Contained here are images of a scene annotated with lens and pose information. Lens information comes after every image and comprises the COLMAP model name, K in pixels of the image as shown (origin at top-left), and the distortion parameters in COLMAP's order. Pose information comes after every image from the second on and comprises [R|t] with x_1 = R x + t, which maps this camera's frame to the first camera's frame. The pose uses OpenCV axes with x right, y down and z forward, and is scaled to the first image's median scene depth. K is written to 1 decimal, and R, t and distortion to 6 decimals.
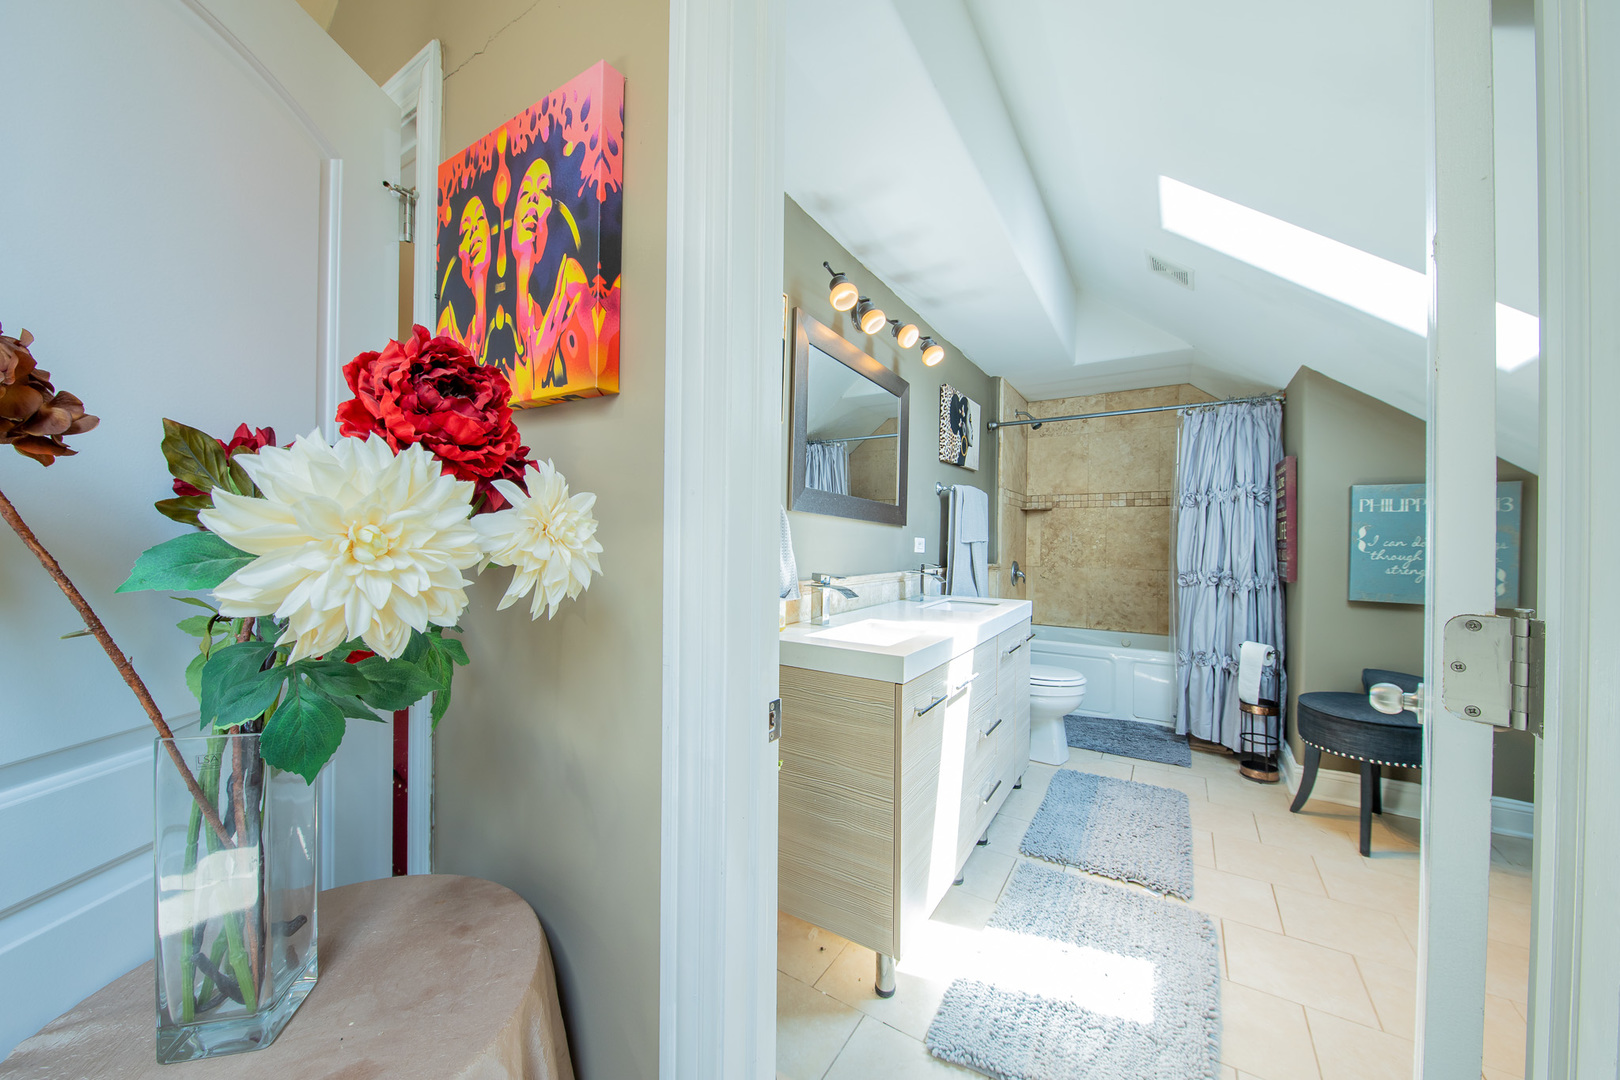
lens RADIAL K [[585.5, 0, 810.0], [0, 585.5, 540.0], [0, 0, 1]] dist [-0.000357, -0.000110]
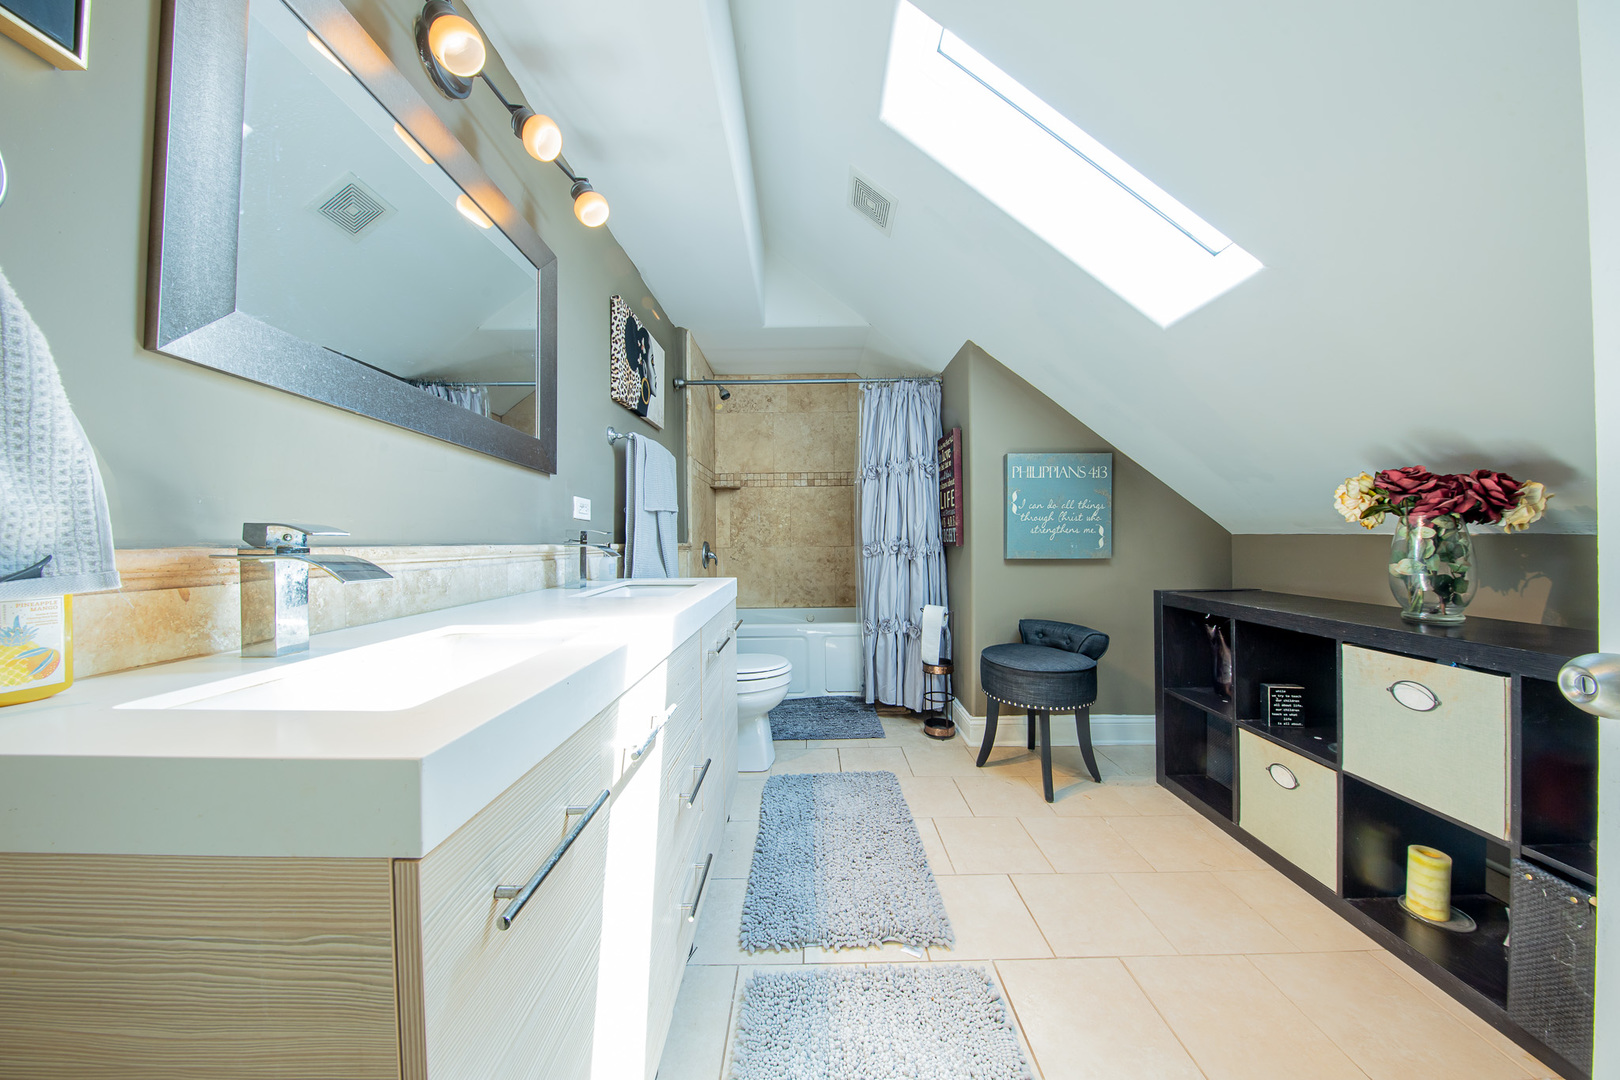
lens RADIAL K [[501.7, 0, 810.0], [0, 501.7, 540.0], [0, 0, 1]] dist [0.000569, -0.000003]
pose [[0.844789, -0.019871, 0.534731, 0.091333], [0.021591, 0.999762, 0.003042, 0.047400], [-0.534664, 0.008976, 0.845017, 0.334979]]
